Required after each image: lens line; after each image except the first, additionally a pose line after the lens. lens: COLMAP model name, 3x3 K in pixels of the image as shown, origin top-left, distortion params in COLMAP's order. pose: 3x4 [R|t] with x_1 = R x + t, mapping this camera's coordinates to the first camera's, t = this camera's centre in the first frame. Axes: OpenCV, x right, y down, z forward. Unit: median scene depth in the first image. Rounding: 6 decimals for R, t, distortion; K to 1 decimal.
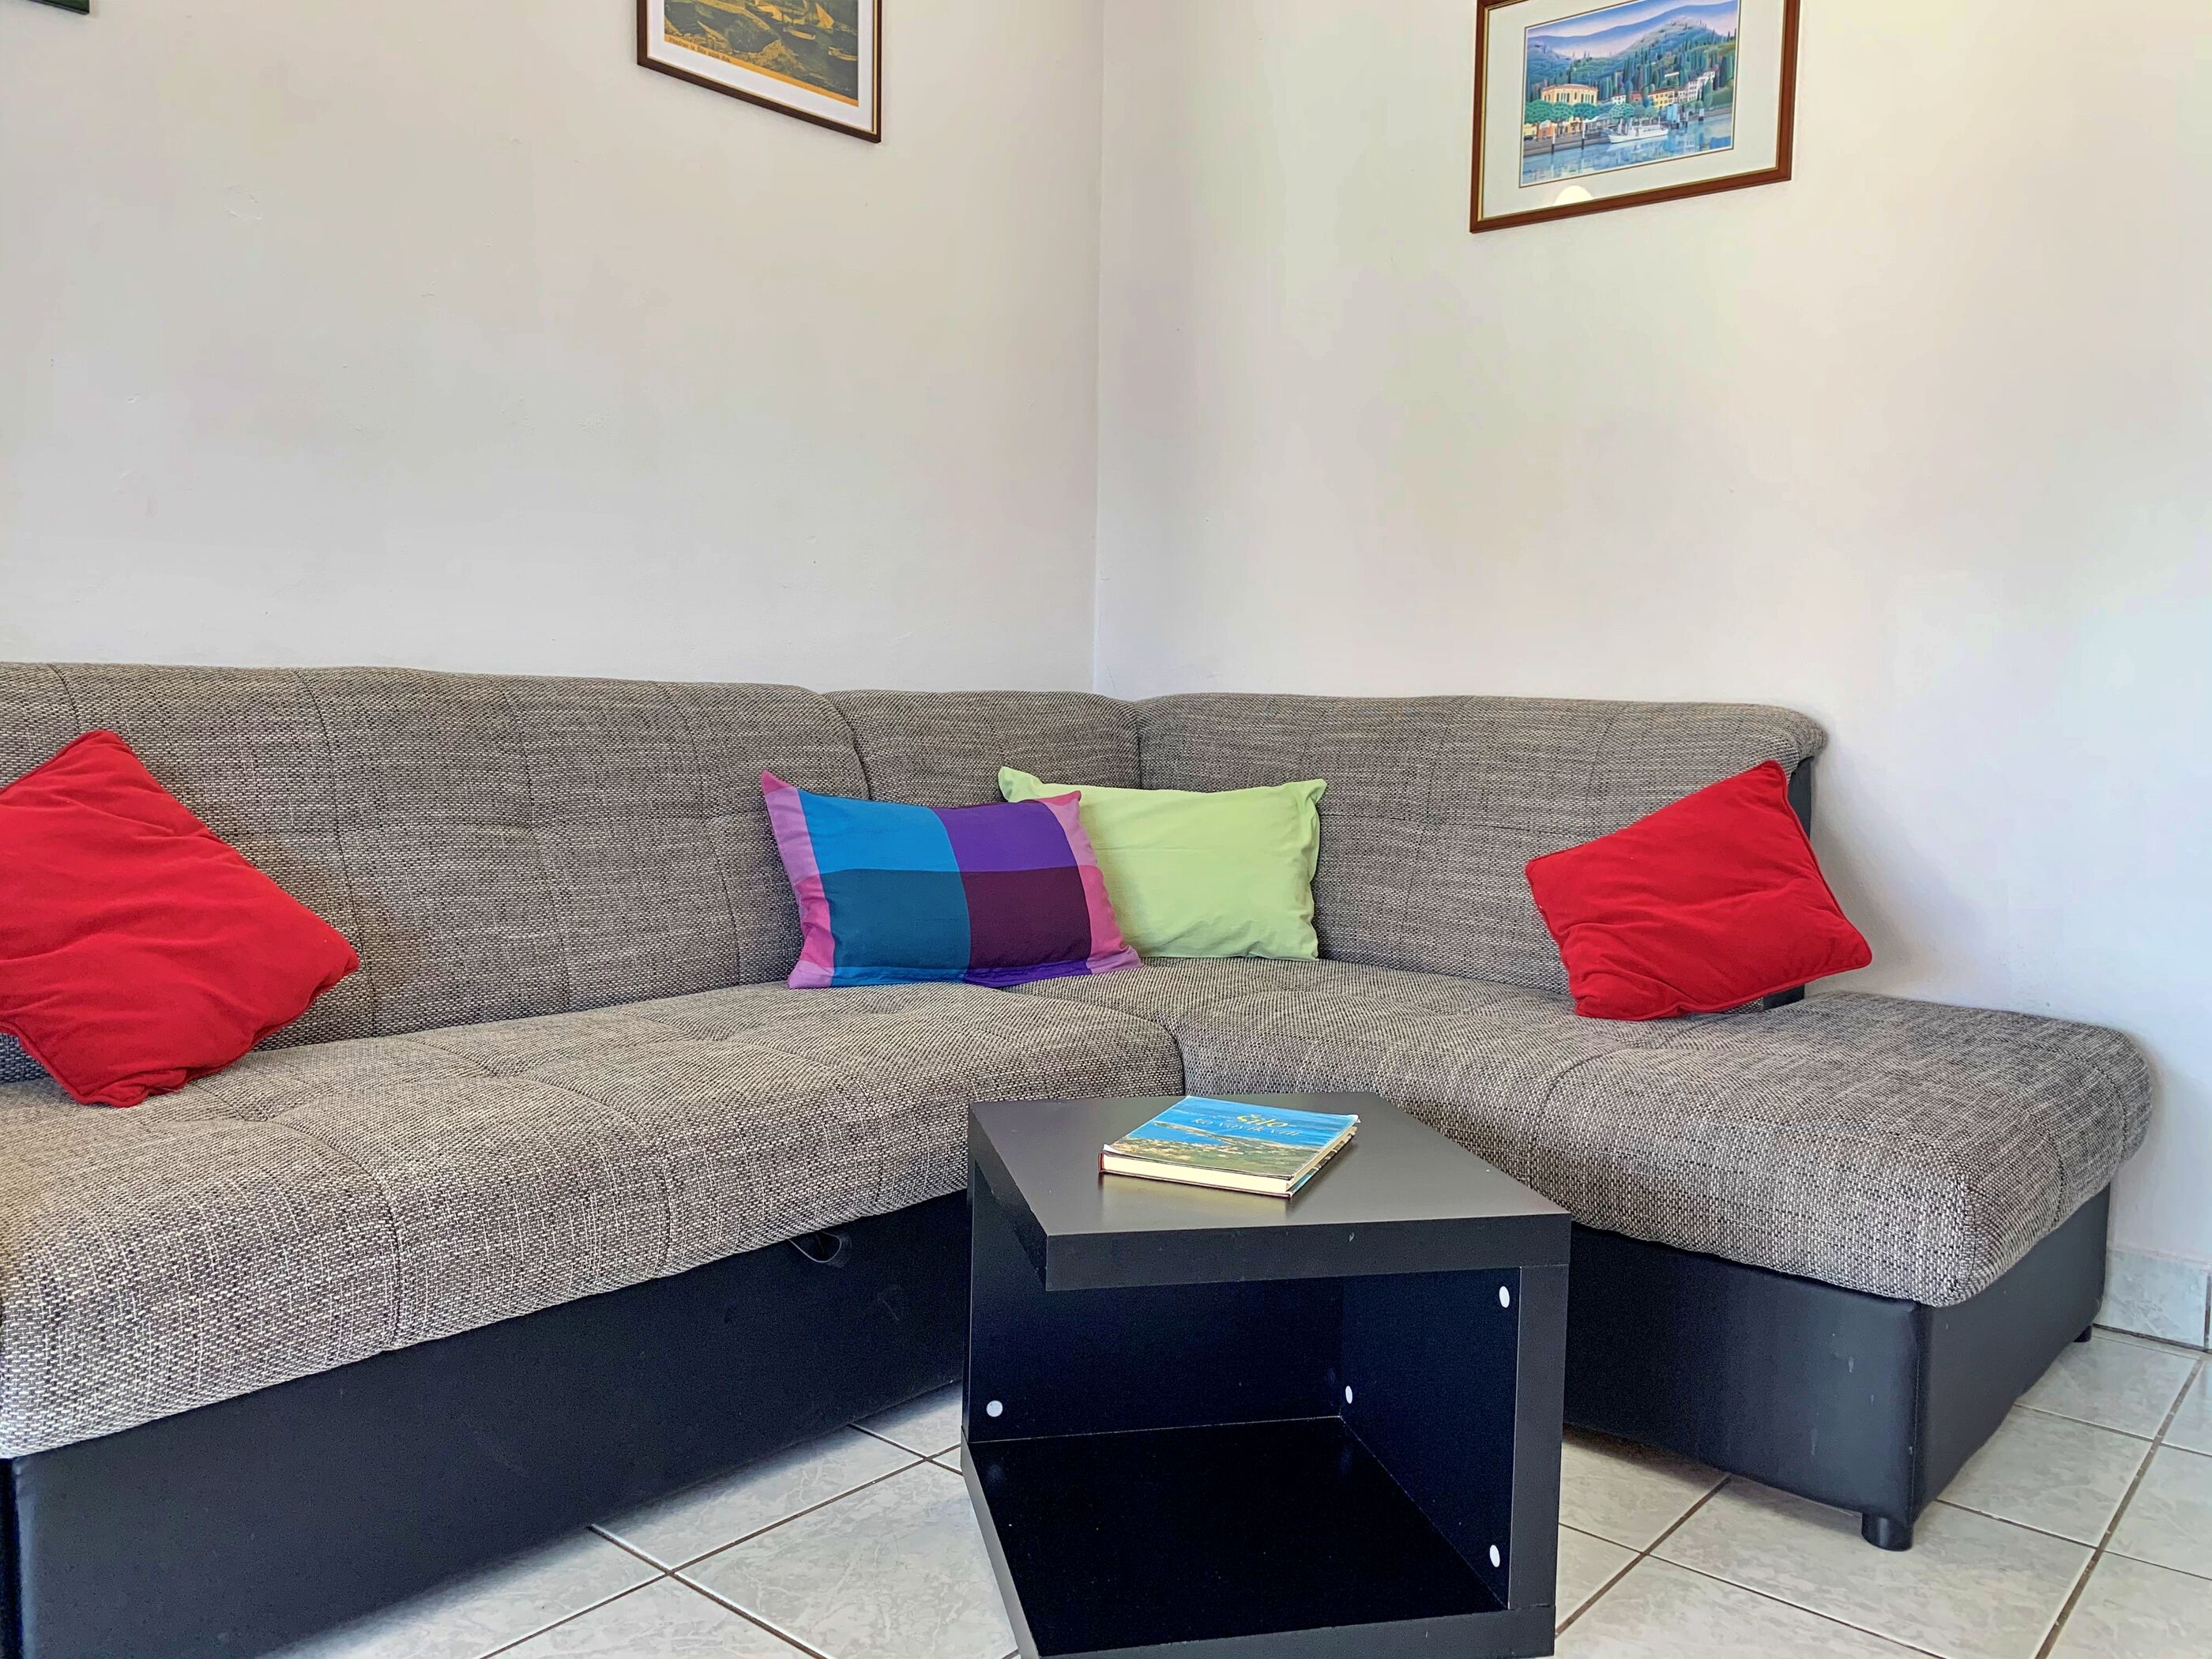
lens RADIAL K [[1757.1, 0, 1147.7], [0, 1757.1, 818.4], [0, 0, 1]] dist [0.009240, -0.002145]
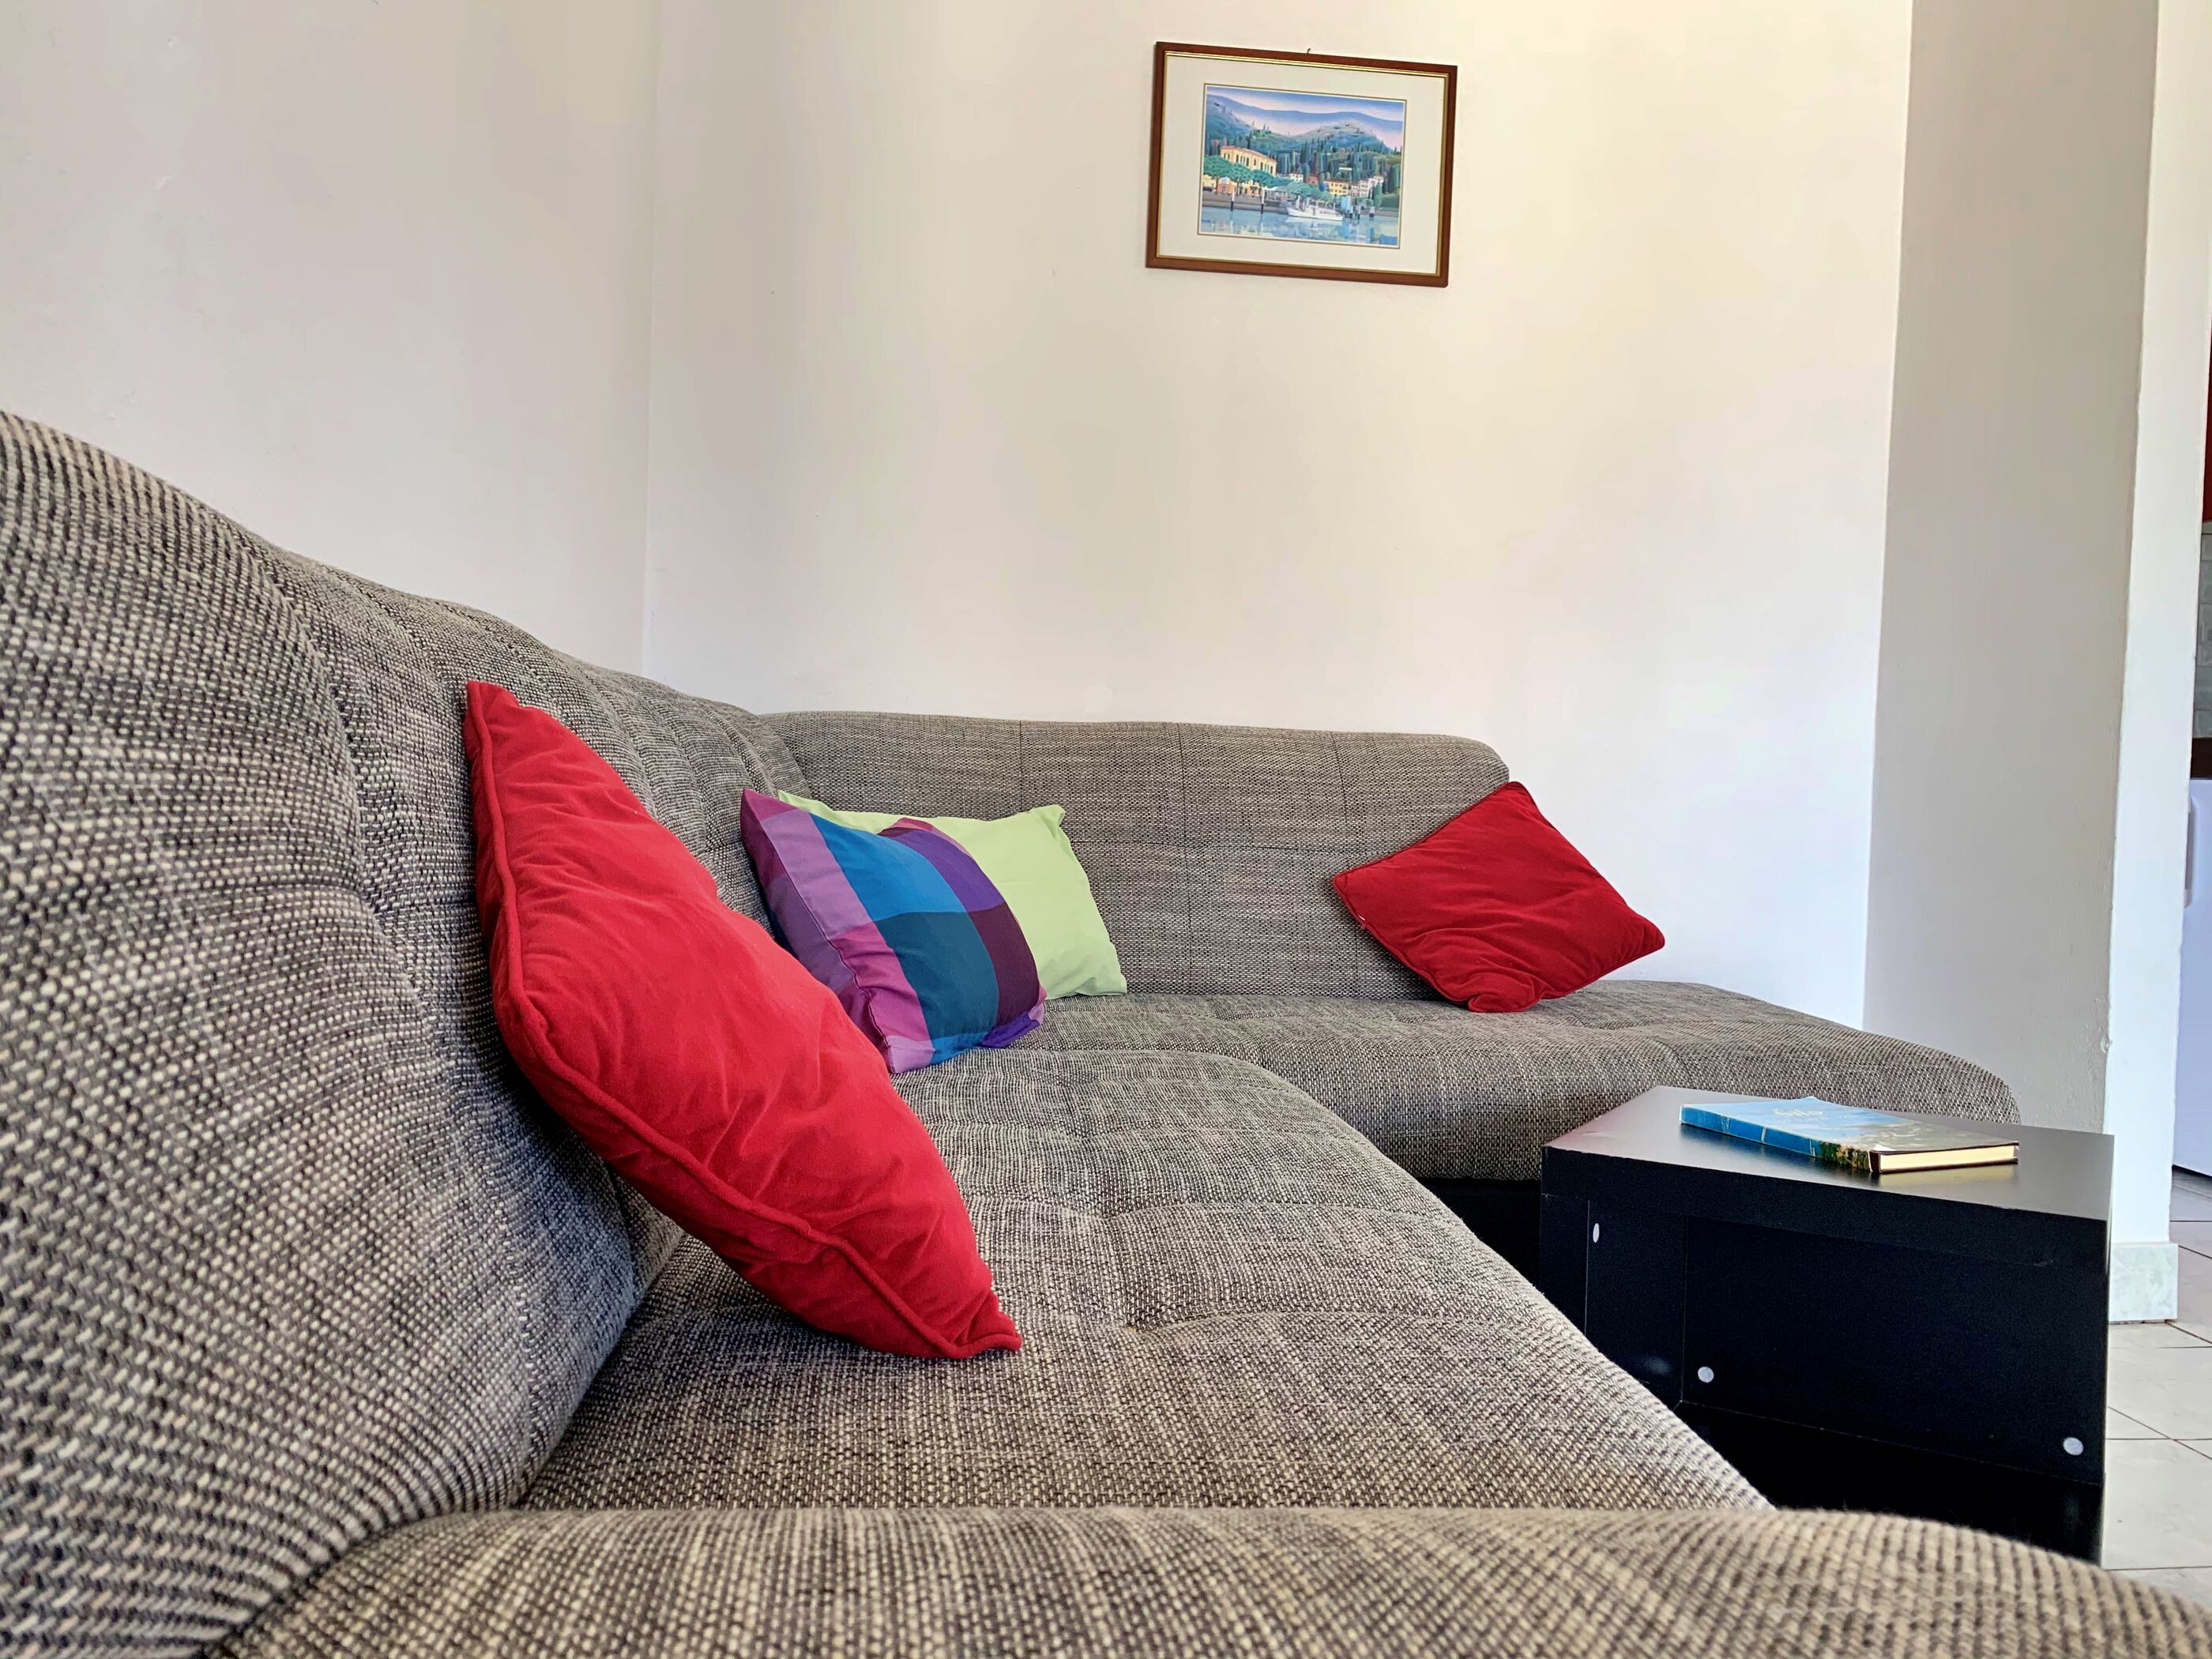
lens RADIAL K [[1719.4, 0, 1124.0], [0, 1719.4, 825.8], [0, 0, 1]] dist [0.010408, -0.007275]
pose [[0.691101, -0.012484, 0.722650, -0.601449], [0.034097, 0.999301, -0.015345, 0.004919], [-0.721954, 0.035246, 0.691043, 0.369224]]
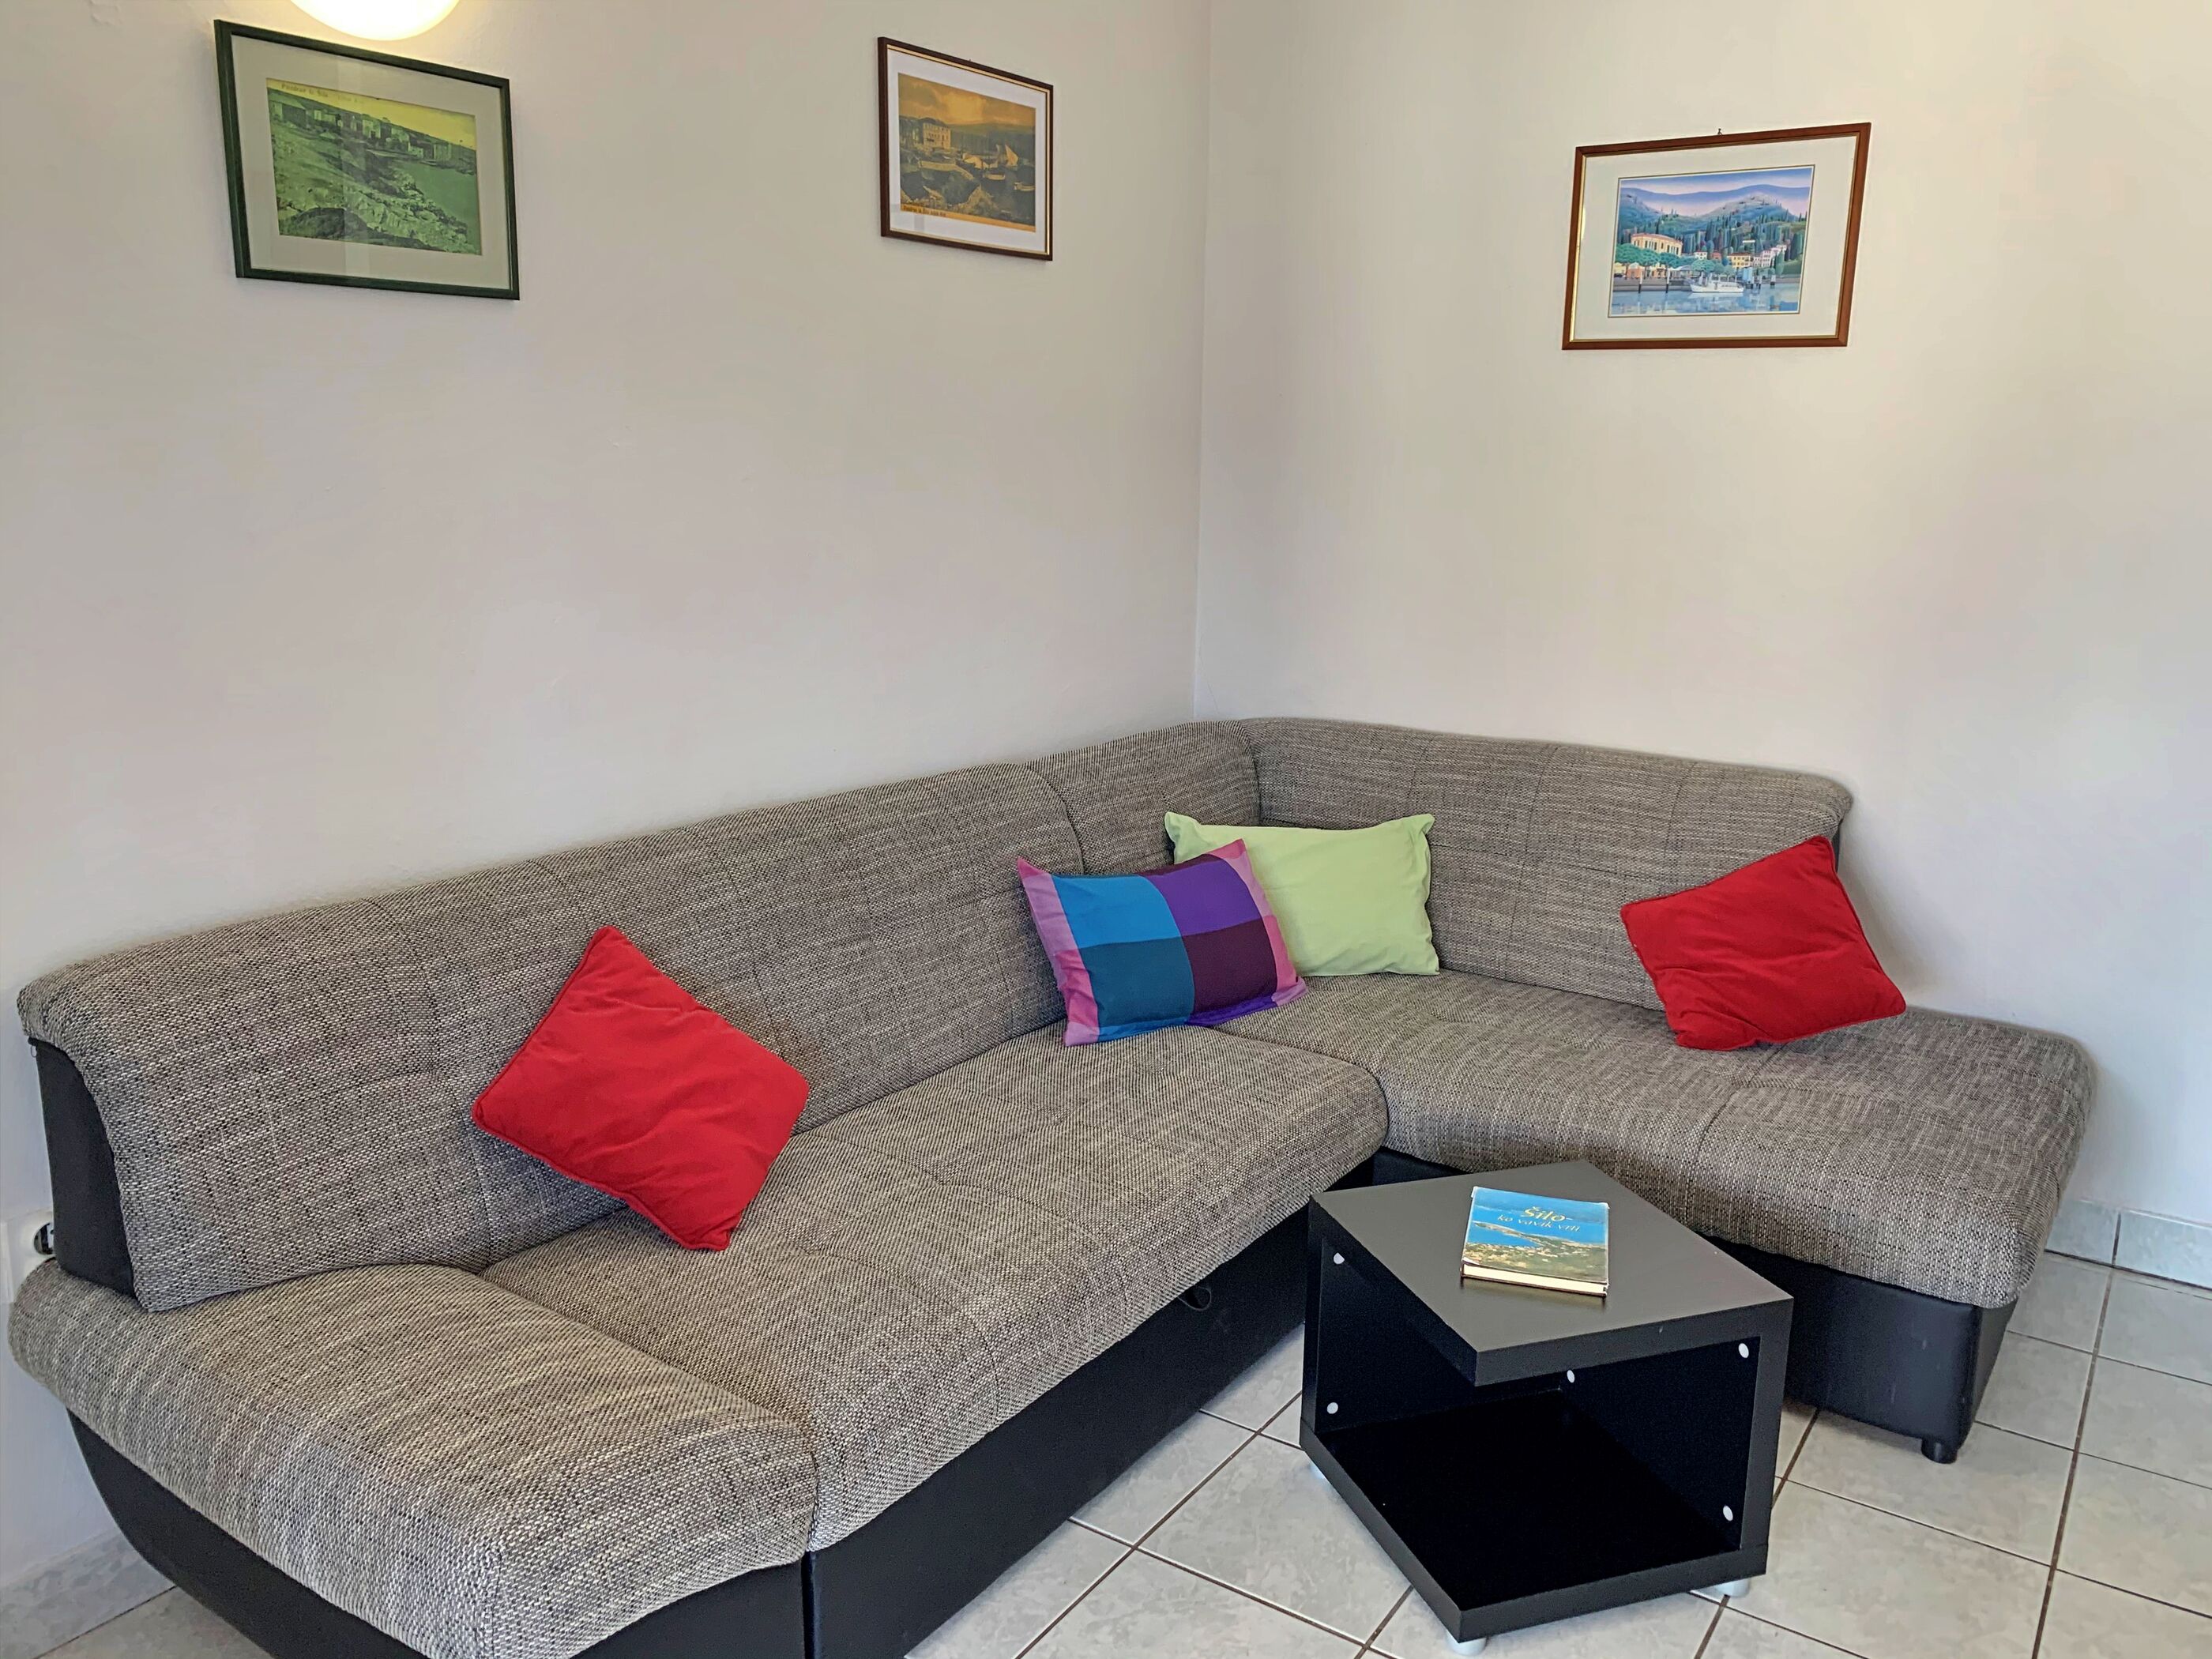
lens RADIAL K [[1776.8, 0, 1149.0], [0, 1776.8, 820.5], [0, 0, 1]] dist [0.006631, -0.002114]
pose [[0.993656, -0.025350, 0.109568, -0.249758], [0.009117, 0.989216, 0.146179, -0.218785], [-0.112092, -0.144252, 0.983172, -0.193686]]
